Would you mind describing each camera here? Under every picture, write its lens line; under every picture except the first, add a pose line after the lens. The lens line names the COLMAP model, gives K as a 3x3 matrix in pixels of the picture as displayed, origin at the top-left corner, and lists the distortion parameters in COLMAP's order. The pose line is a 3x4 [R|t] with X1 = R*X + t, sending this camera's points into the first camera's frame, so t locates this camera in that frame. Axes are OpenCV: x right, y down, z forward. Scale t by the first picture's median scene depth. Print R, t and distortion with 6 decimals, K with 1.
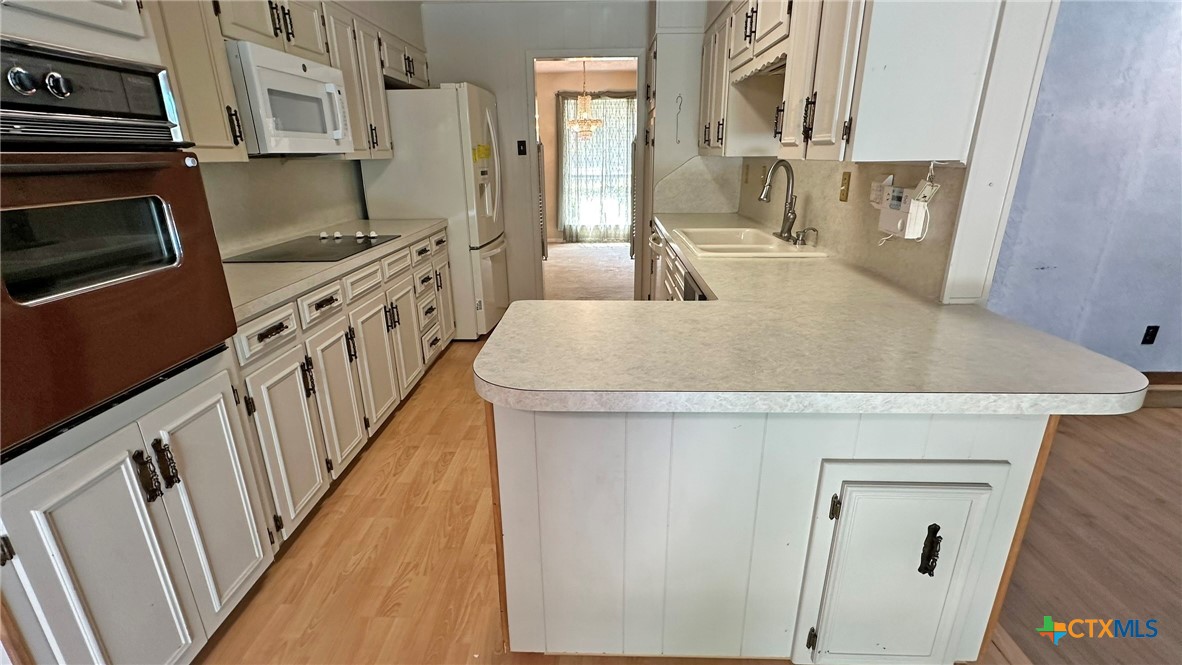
lens RADIAL K [[528.6, 0, 589.3], [0, 528.6, 331.7], [0, 0, 1]] dist [-0.001841, 0.000426]
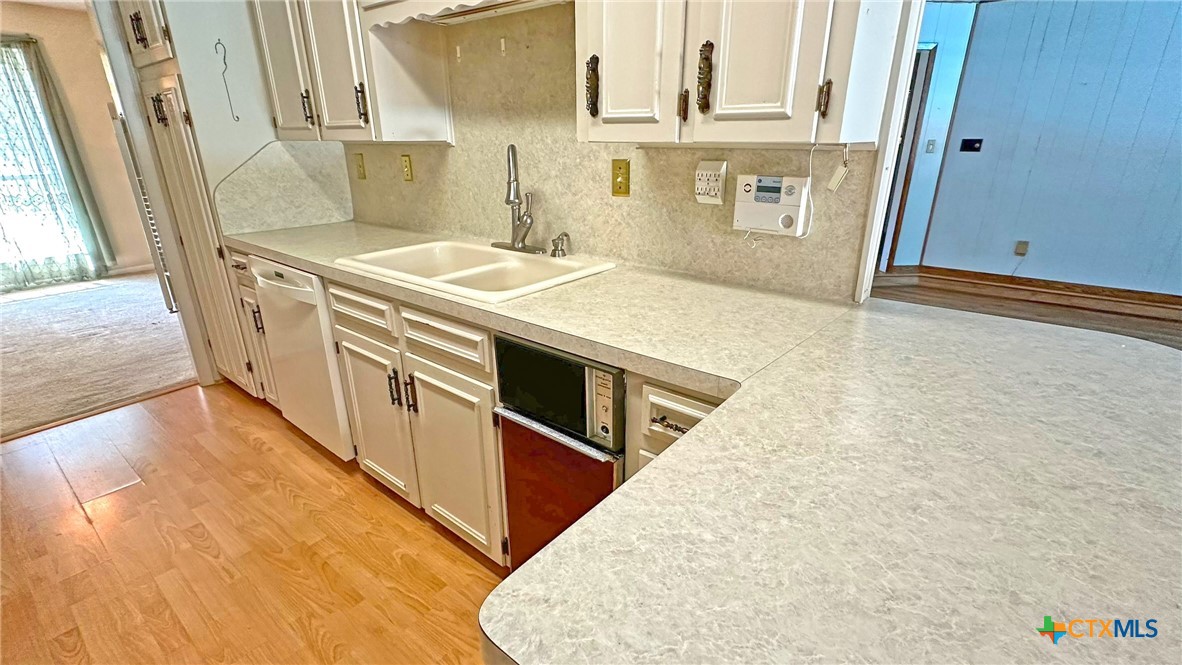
lens RADIAL K [[528.6, 0, 586.7], [0, 528.6, 333.8], [0, 0, 1]] dist [-0.001841, 0.000426]
pose [[0.604020, -0.269111, 0.750160, -0.155584], [0.252785, 0.957355, 0.139900, -0.129930], [-0.755818, 0.105126, 0.646288, 0.410018]]
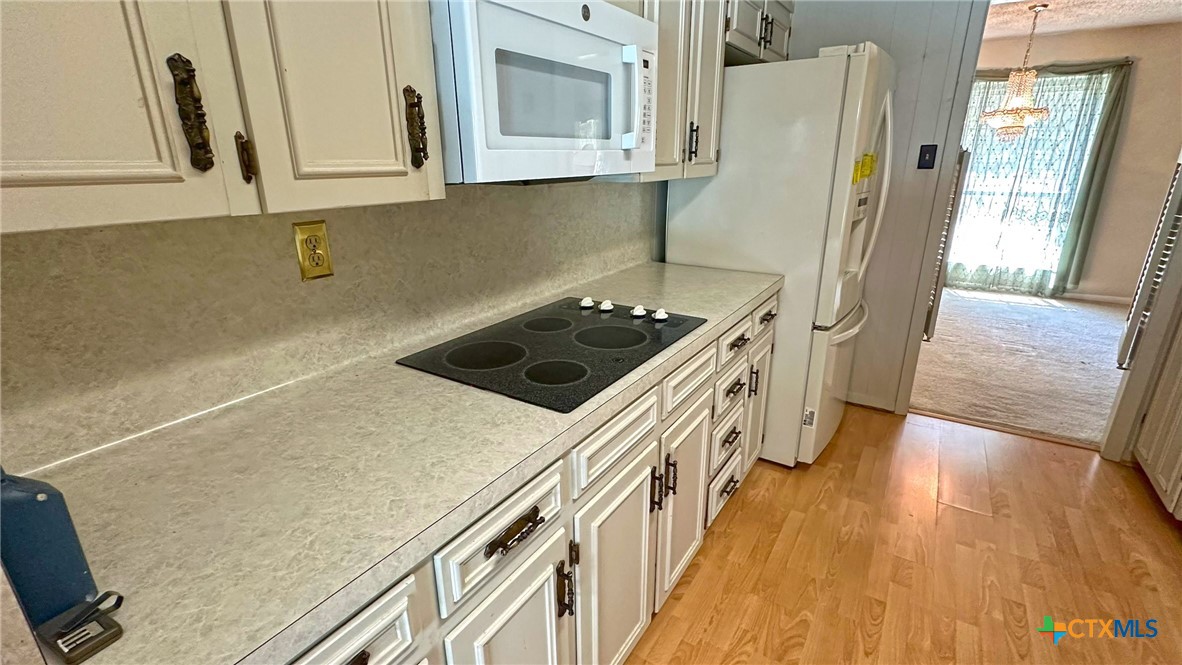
lens RADIAL K [[528.6, 0, 588.9], [0, 528.6, 331.4], [0, 0, 1]] dist [-0.001841, 0.000426]
pose [[0.850337, 0.169040, -0.498350, -0.186402], [-0.169908, 0.984476, 0.044020, -0.177211], [0.498055, 0.047242, 0.865858, 0.465766]]
